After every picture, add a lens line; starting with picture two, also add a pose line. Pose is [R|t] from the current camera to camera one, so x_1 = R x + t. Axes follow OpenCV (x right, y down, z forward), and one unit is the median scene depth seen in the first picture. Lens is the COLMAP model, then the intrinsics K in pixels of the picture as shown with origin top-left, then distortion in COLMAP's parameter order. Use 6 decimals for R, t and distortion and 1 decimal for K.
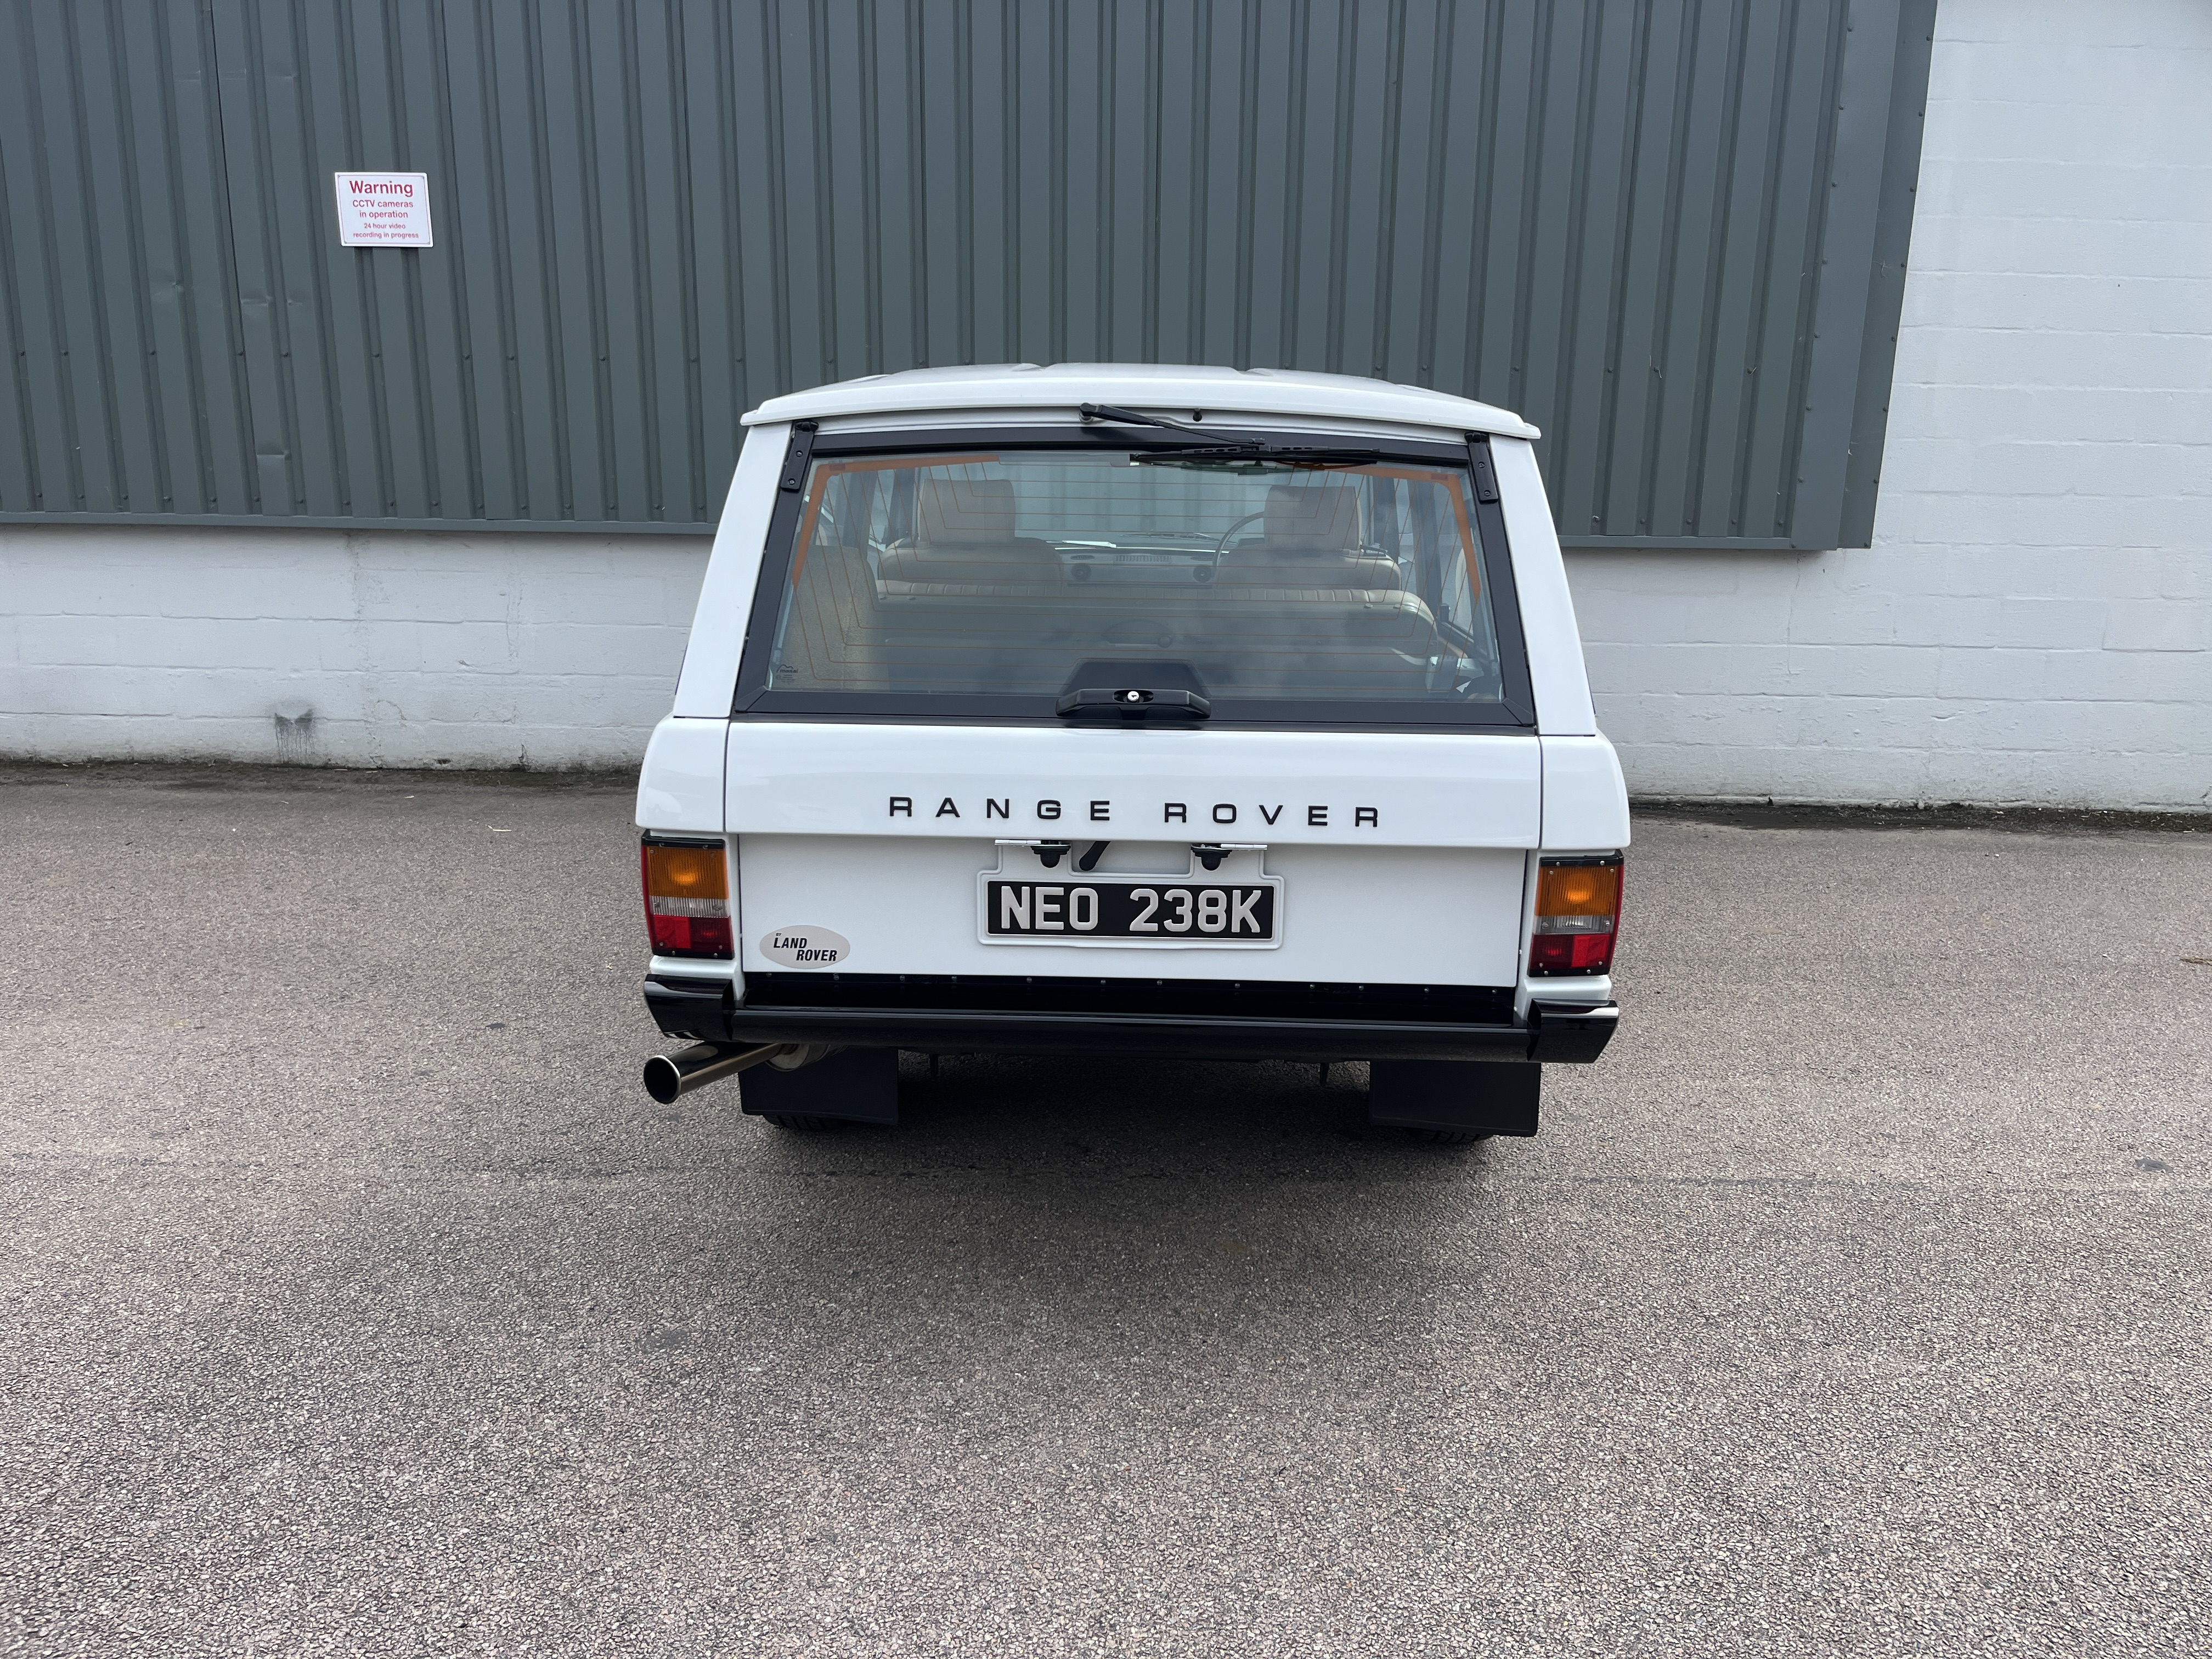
lens RADIAL K [[1698.9, 0, 1126.4], [0, 1698.9, 810.6], [0, 0, 1]] dist [0.059874, -0.095920]
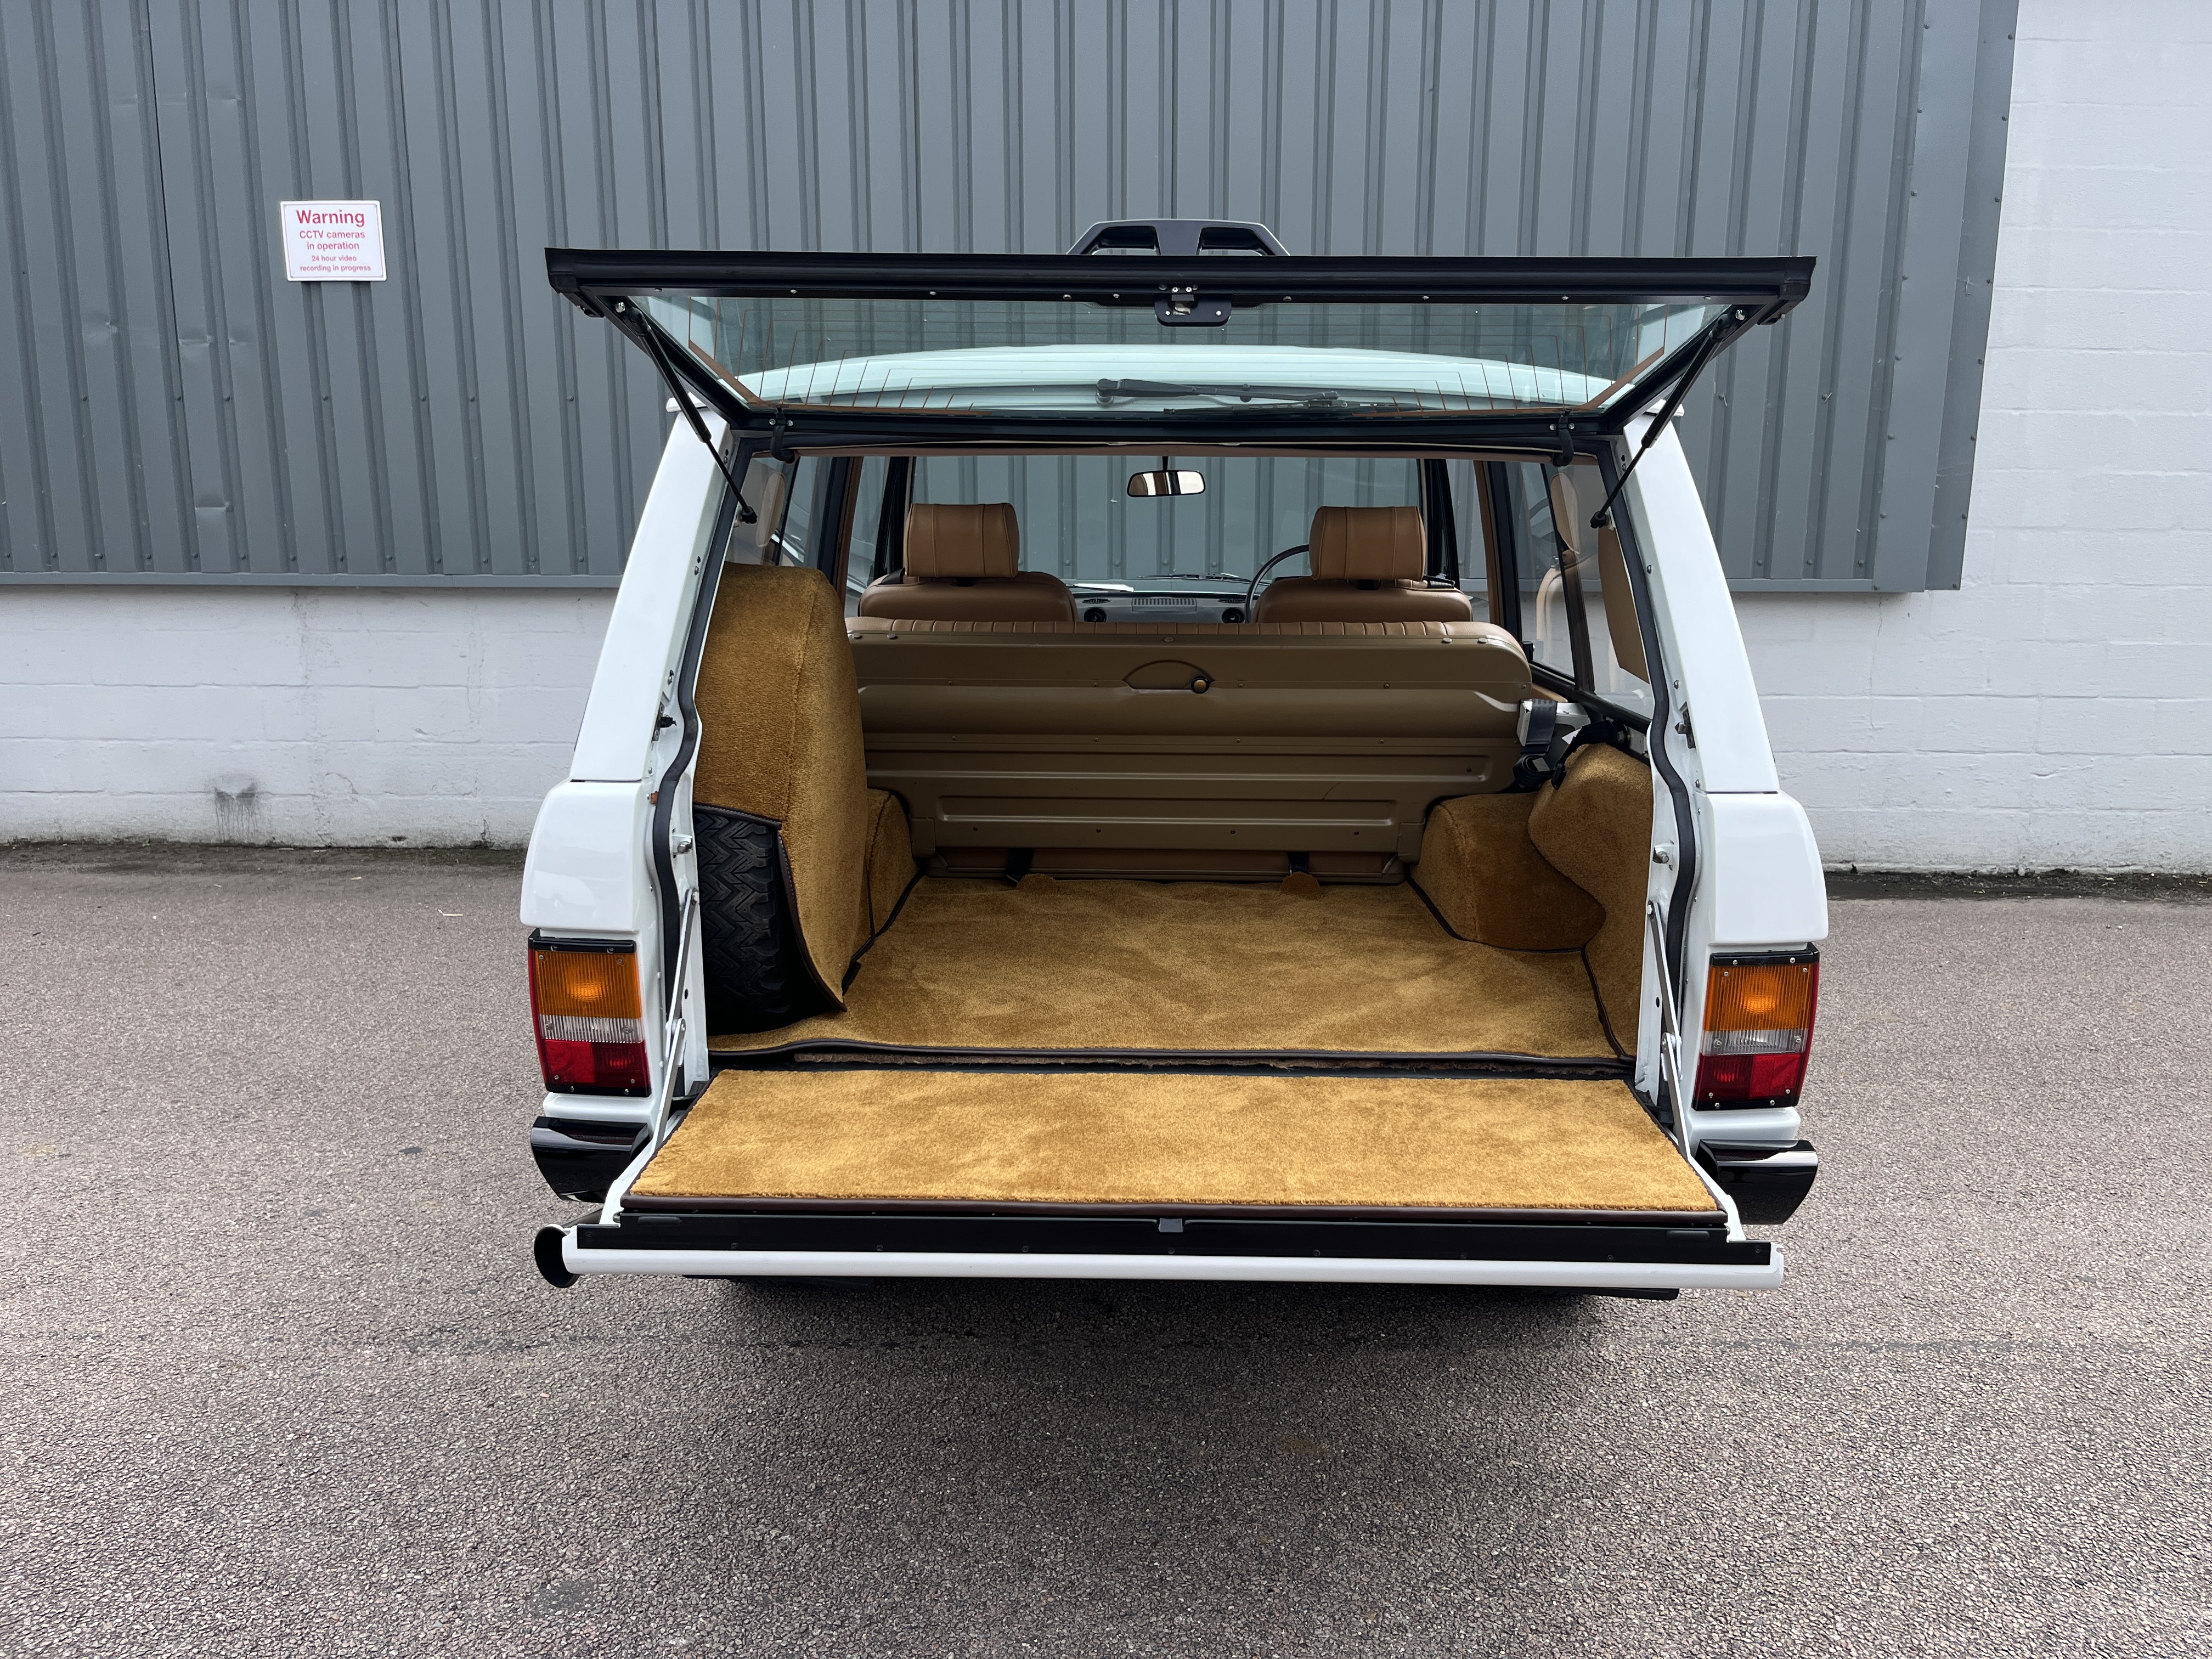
lens RADIAL K [[1698.9, 0, 1124.8], [0, 1698.9, 808.8], [0, 0, 1]] dist [0.059874, -0.095920]
pose [[0.999932, -0.009695, -0.006534, -0.004738], [0.009414, 0.999083, -0.041779, -0.003106], [0.006933, 0.041715, 0.999105, 0.095715]]
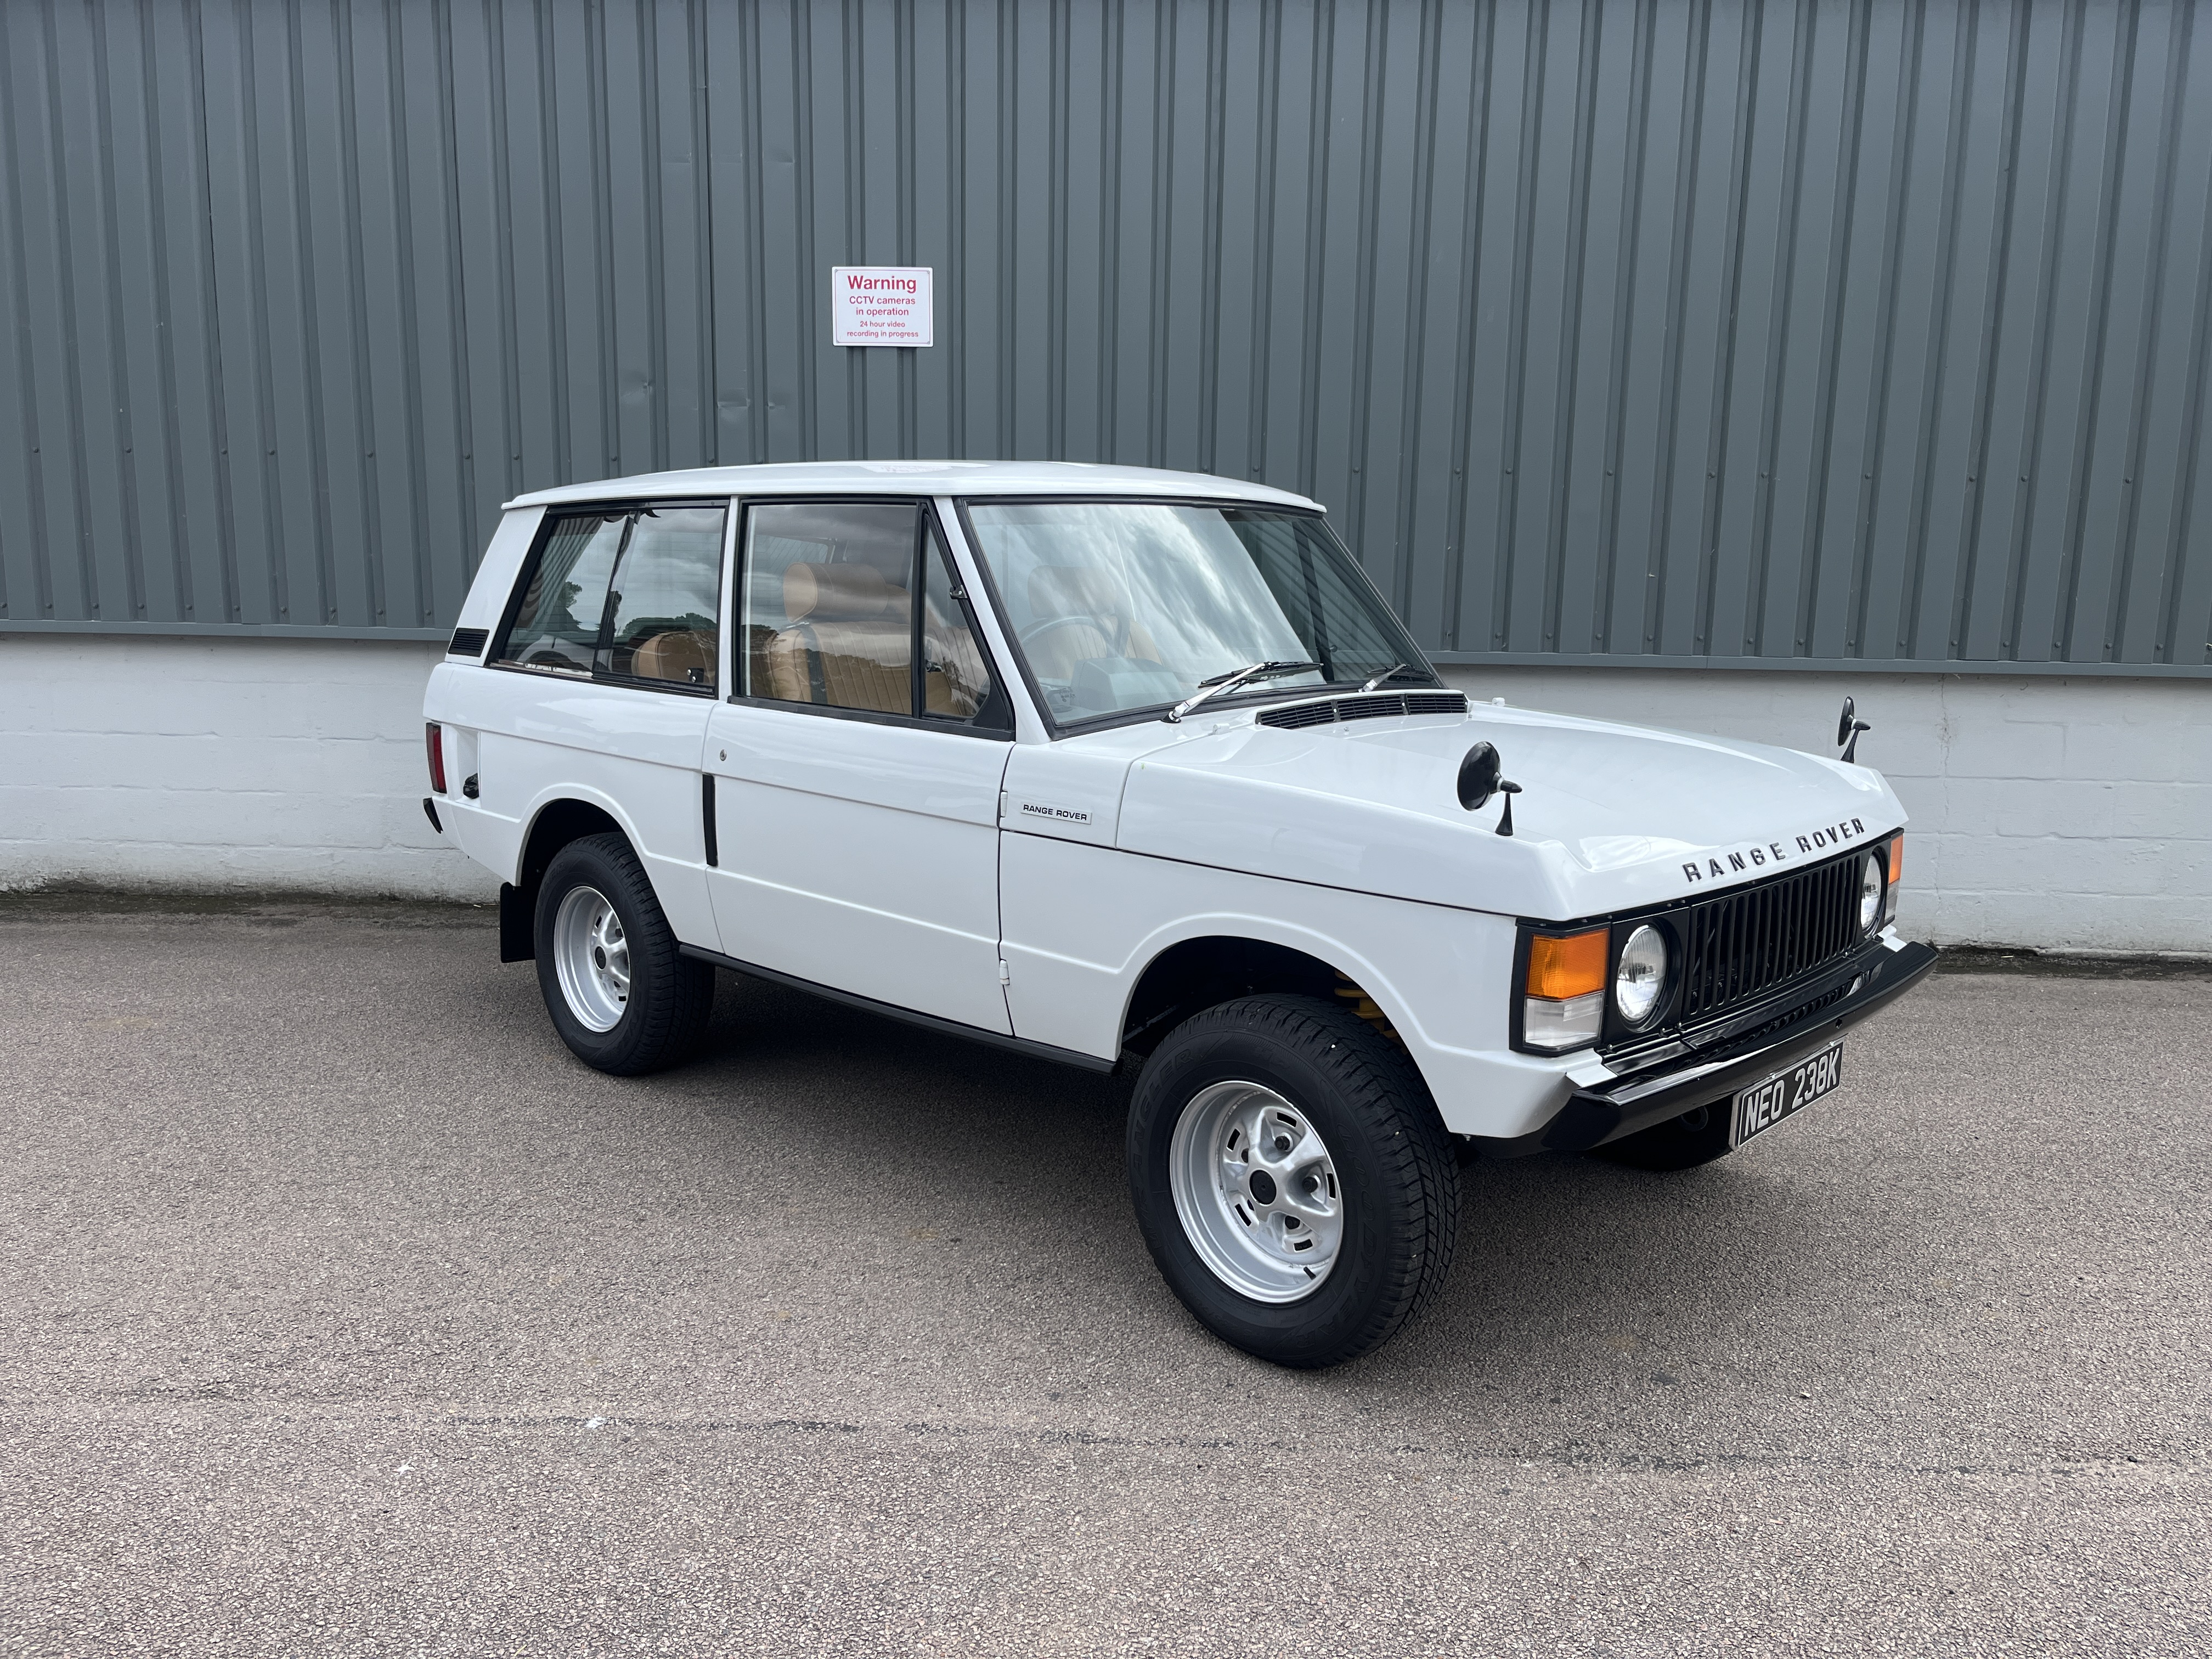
lens RADIAL K [[1698.9, 0, 1127.8], [0, 1698.9, 820.3], [0, 0, 1]] dist [0.059874, -0.095920]
pose [[0.999825, 0.008242, -0.016766, -0.285713], [-0.009438, 0.997318, -0.072585, -0.010045], [0.016123, 0.072730, 0.997221, 0.107756]]
